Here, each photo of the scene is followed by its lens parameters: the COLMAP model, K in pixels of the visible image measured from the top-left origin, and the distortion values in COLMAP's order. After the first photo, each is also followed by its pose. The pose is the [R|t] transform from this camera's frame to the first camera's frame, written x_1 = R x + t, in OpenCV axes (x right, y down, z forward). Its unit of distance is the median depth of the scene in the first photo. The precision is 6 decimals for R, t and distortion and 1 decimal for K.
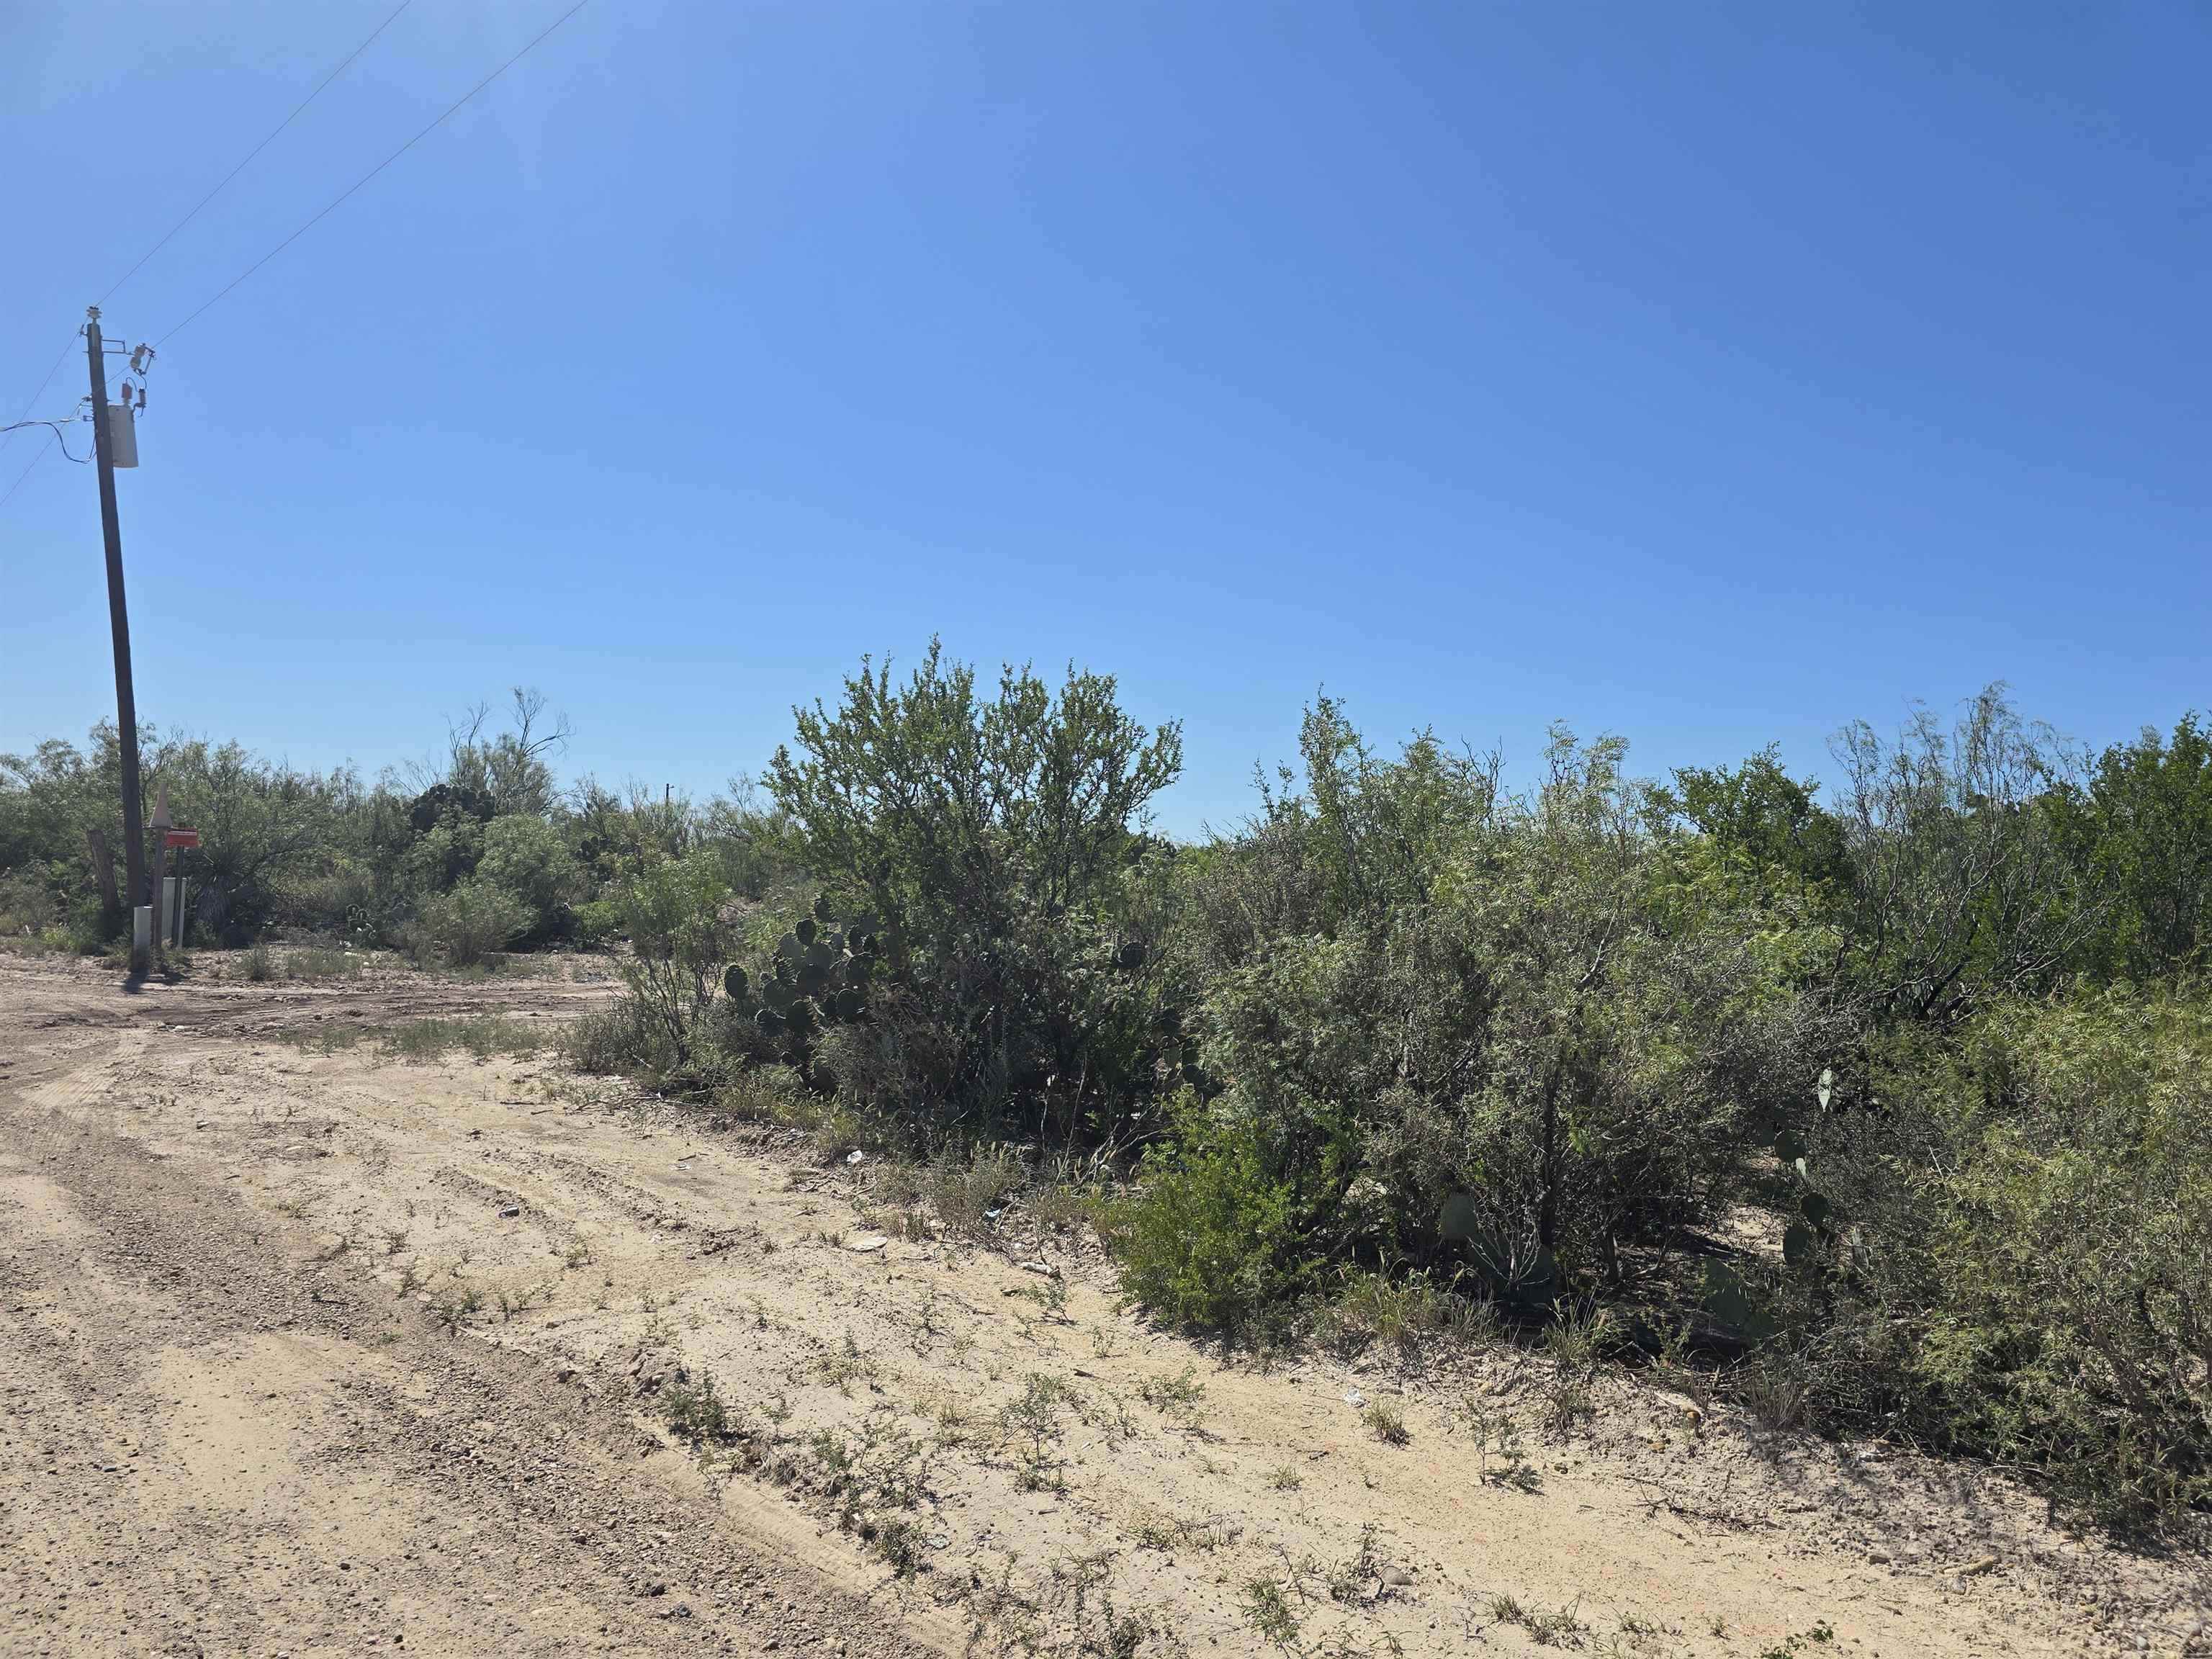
lens RADIAL K [[1473.2, 0, 1113.4], [0, 1473.2, 831.9], [0, 0, 1]] dist [0.052946, -0.046715]
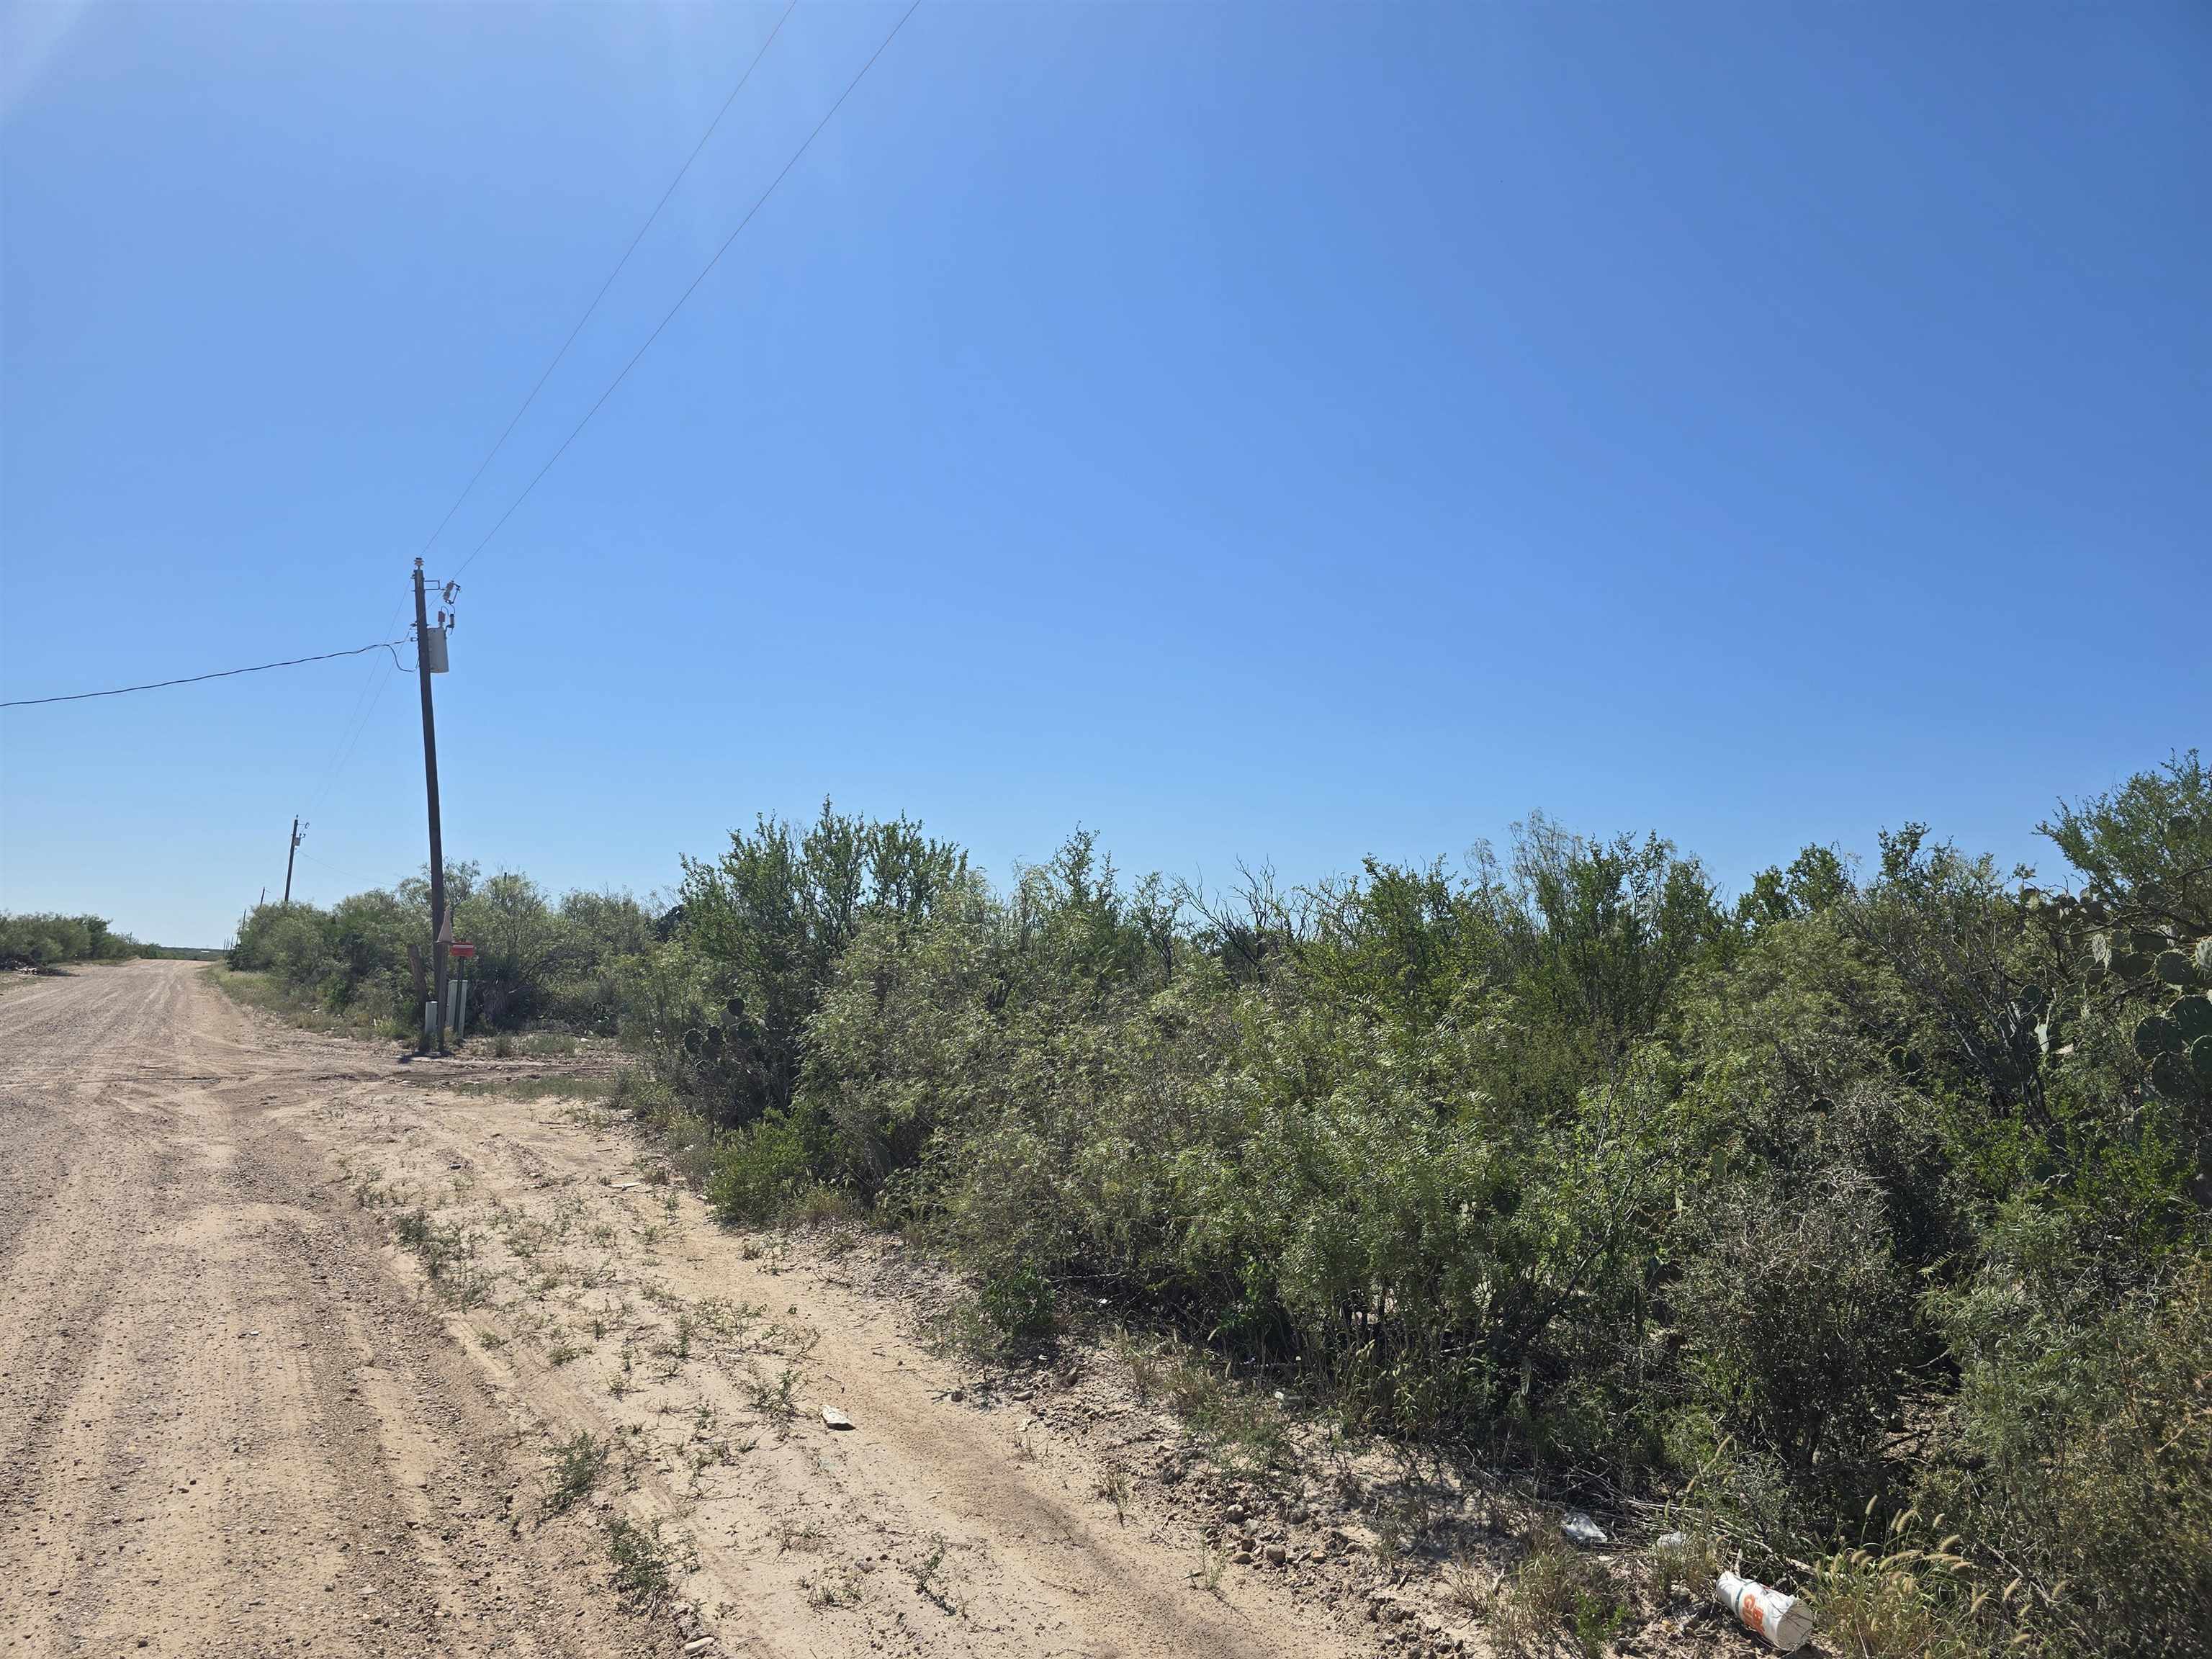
lens RADIAL K [[1473.2, 0, 1107.3], [0, 1473.2, 829.2], [0, 0, 1]] dist [0.052946, -0.046715]
pose [[0.974161, -0.026570, -0.224288, 0.234155], [0.008992, 0.996831, -0.079035, 0.007016], [0.225677, 0.074976, 0.971313, -0.159354]]
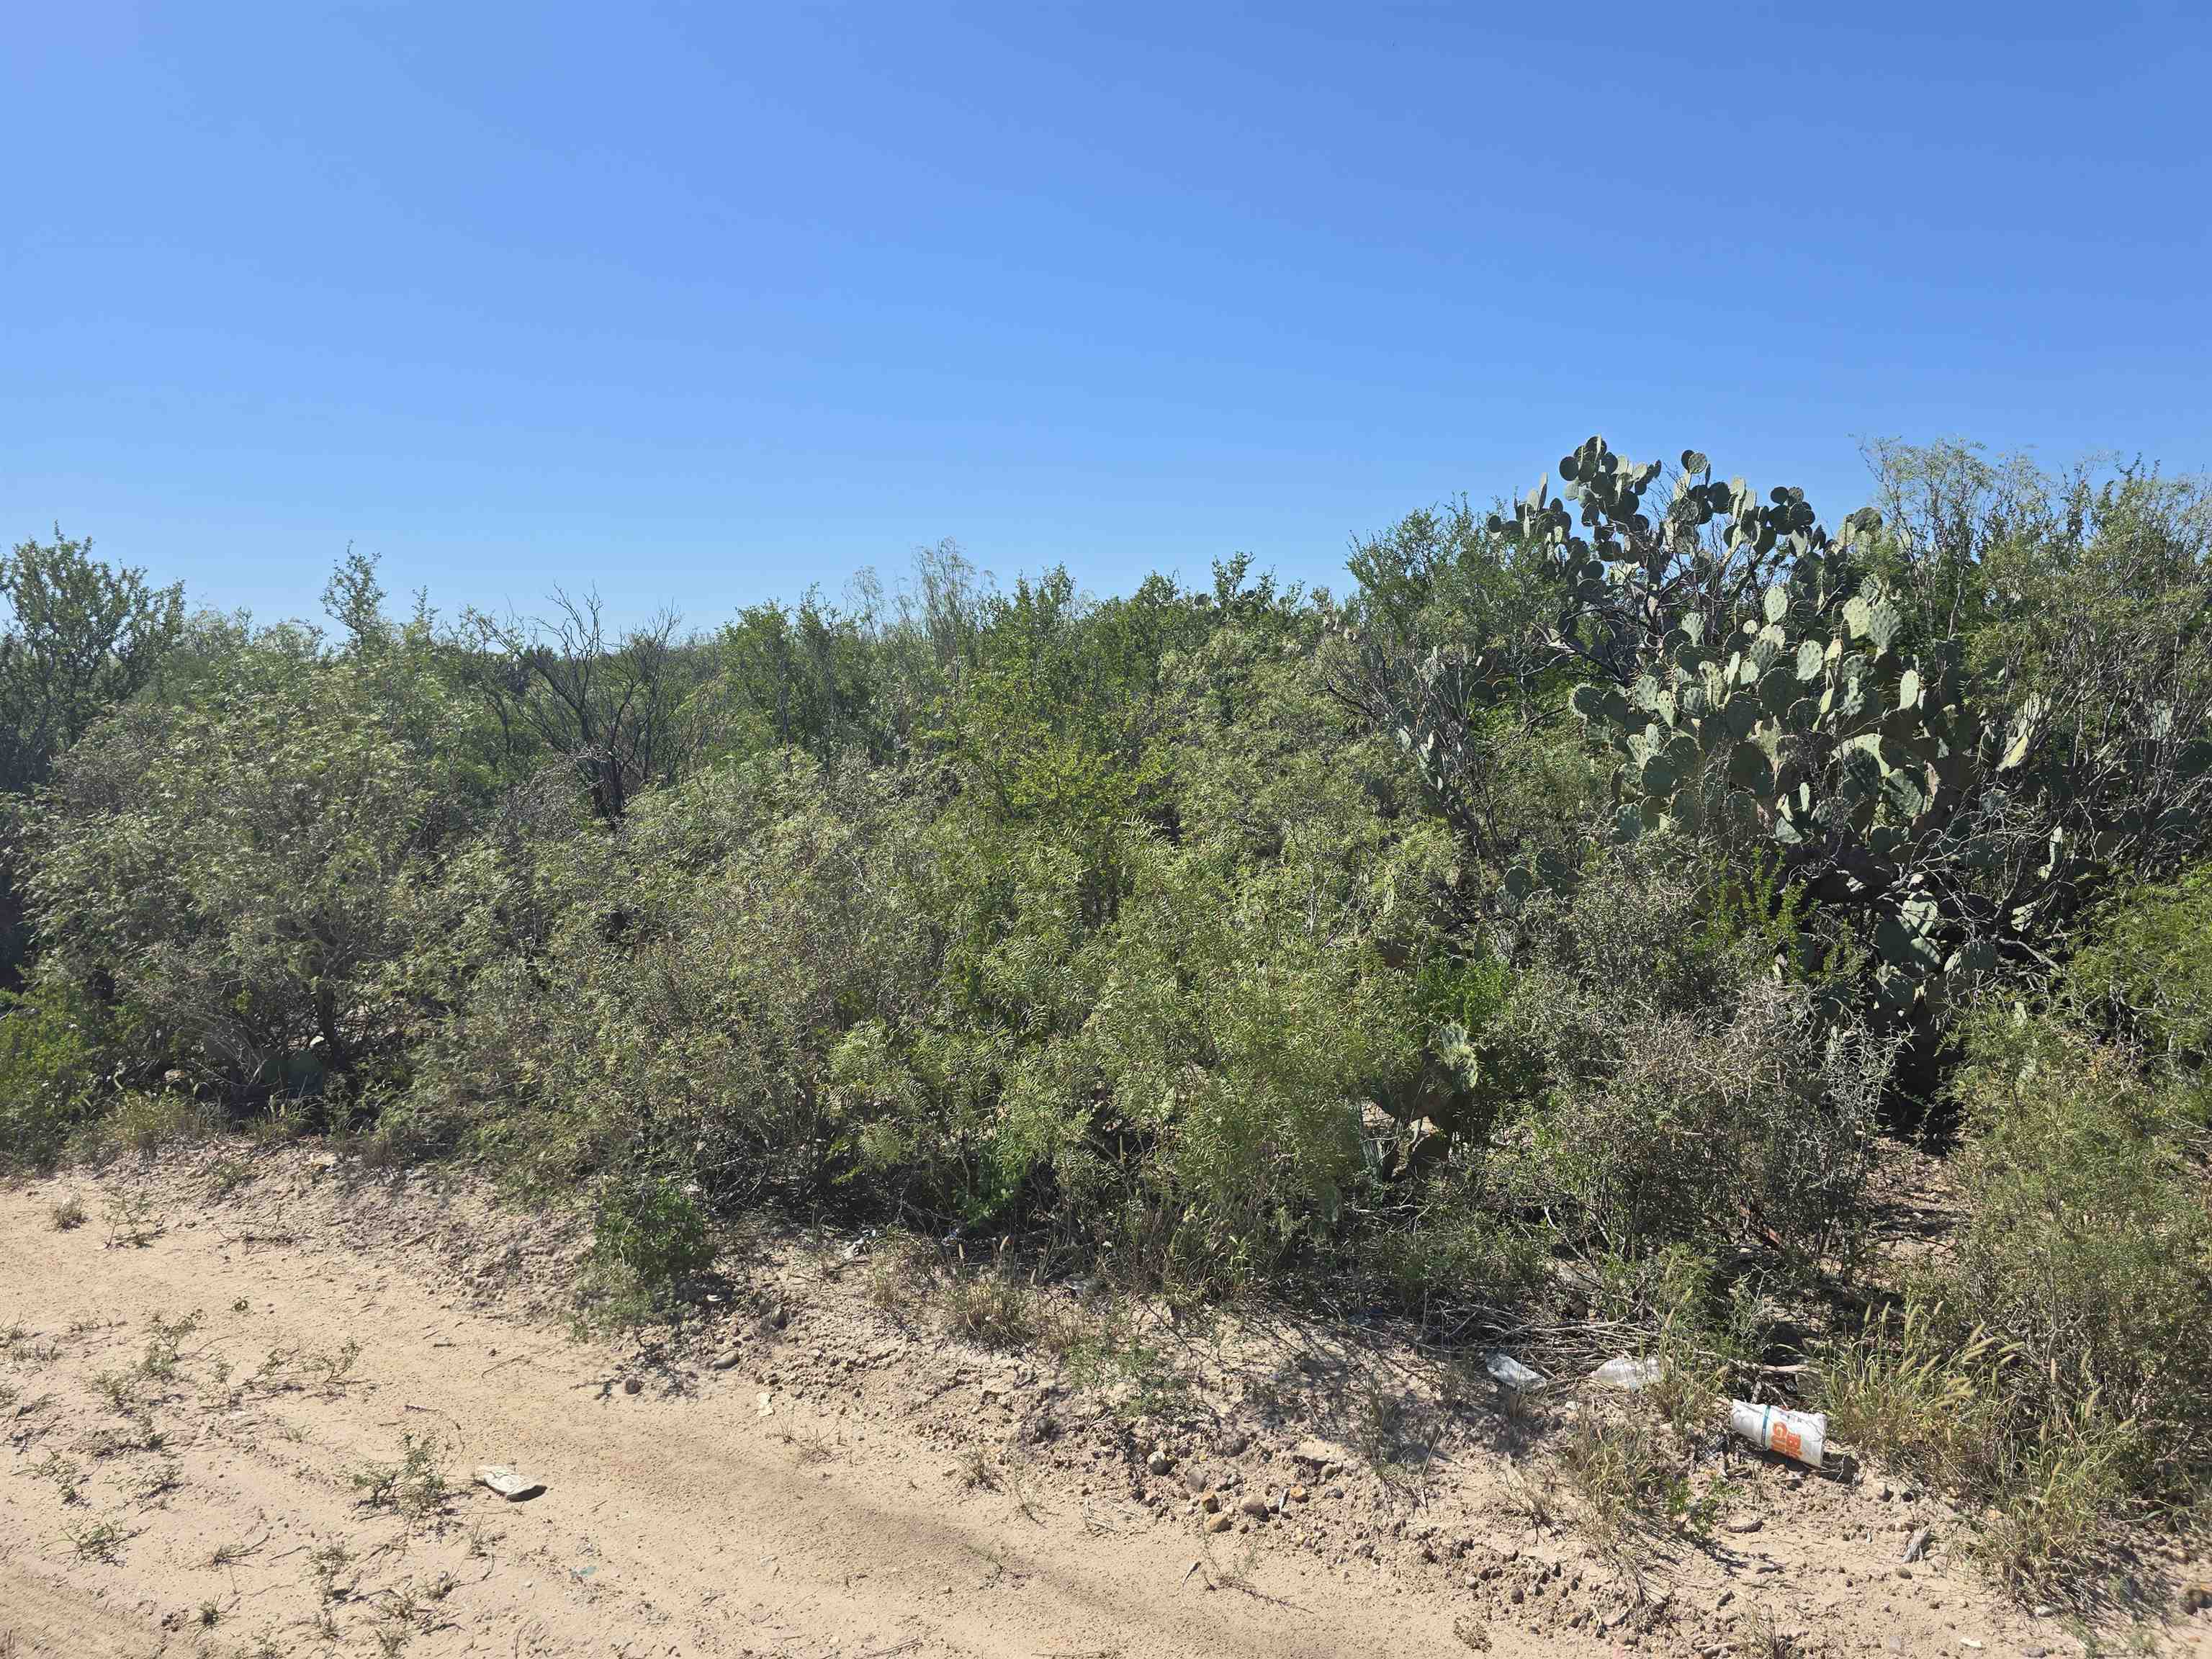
lens RADIAL K [[1473.2, 0, 1116.2], [0, 1473.2, 819.5], [0, 0, 1]] dist [0.052946, -0.046715]
pose [[0.939497, -0.079323, 0.333247, 0.139270], [0.036761, 0.990549, 0.132144, -0.012417], [-0.340579, -0.111898, 0.933533, -0.092529]]
